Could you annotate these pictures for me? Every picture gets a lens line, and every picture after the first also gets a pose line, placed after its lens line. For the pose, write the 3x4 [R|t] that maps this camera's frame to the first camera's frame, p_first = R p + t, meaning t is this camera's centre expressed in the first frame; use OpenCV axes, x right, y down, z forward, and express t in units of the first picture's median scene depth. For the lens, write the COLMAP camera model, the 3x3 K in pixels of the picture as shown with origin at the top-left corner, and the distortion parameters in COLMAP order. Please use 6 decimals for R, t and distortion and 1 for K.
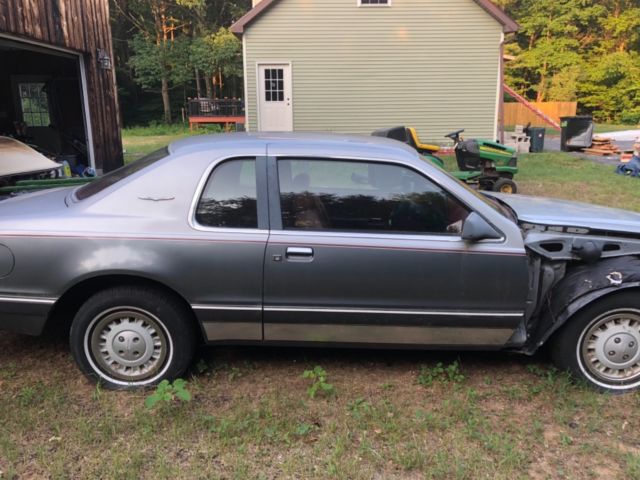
lens RADIAL K [[523.5, 0, 316.8], [0, 523.5, 241.2], [0, 0, 1]] dist [0.033272, -0.023319]
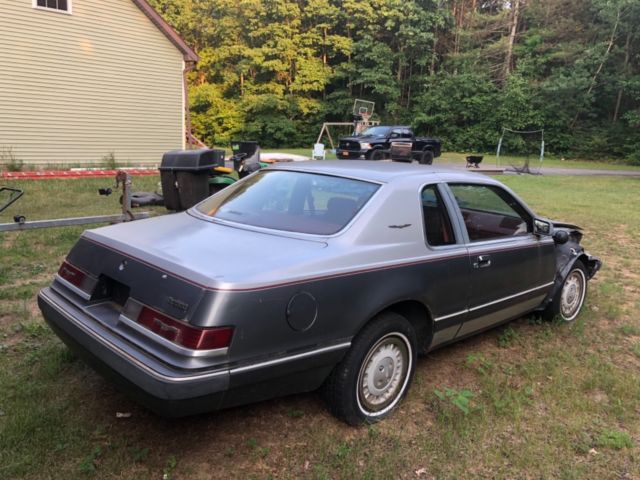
lens RADIAL K [[523.5, 0, 322.5], [0, 523.5, 240.5], [0, 0, 1]] dist [0.033272, -0.023319]
pose [[0.724364, -0.100136, 0.682107, -0.205150], [0.123754, 0.992211, 0.014239, -0.015434], [-0.678219, 0.074099, 0.731114, 0.059904]]
